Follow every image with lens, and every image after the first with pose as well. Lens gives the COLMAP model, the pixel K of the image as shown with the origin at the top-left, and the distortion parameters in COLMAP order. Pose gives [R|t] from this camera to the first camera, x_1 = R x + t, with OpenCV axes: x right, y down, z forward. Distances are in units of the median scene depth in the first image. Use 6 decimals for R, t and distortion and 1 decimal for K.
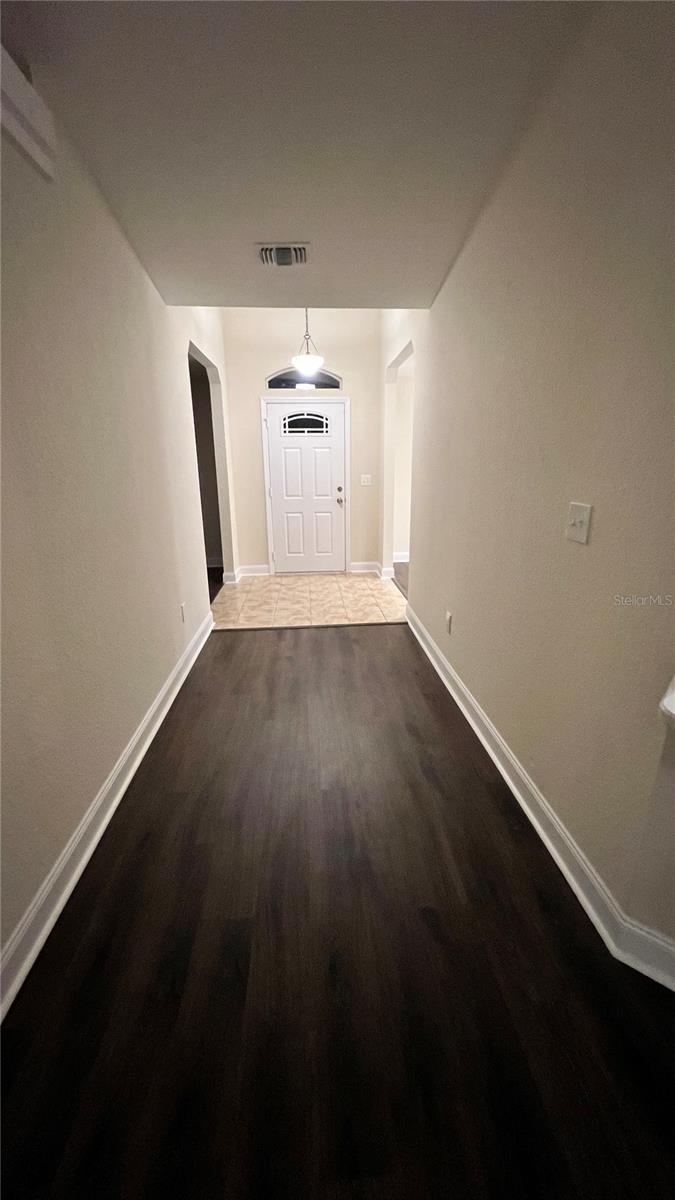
lens RADIAL K [[476.8, 0, 336.1], [0, 476.8, 597.6], [0, 0, 1]] dist [0.001610, -0.000323]
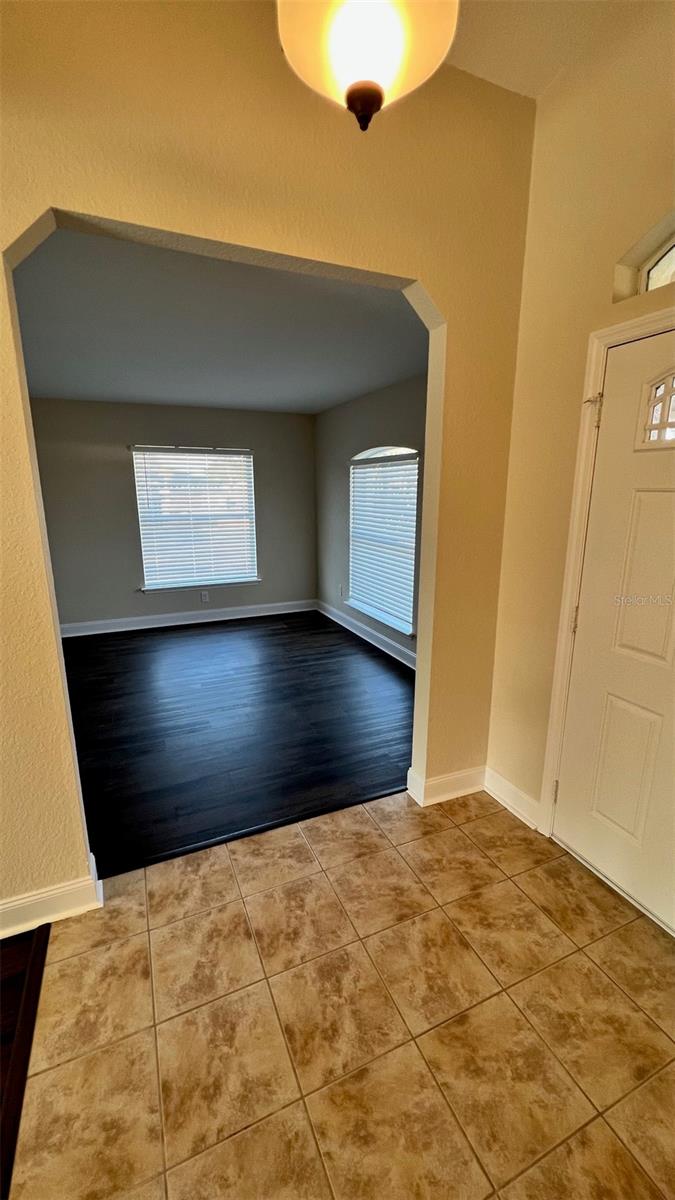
lens RADIAL K [[476.8, 0, 336.7], [0, 476.8, 604.1], [0, 0, 1]] dist [0.001610, -0.000323]
pose [[0.346953, 0.222354, -0.911143, 0.144192], [-0.272687, 0.953437, 0.128840, -0.318735], [0.897366, 0.203756, 0.391431, 0.999478]]
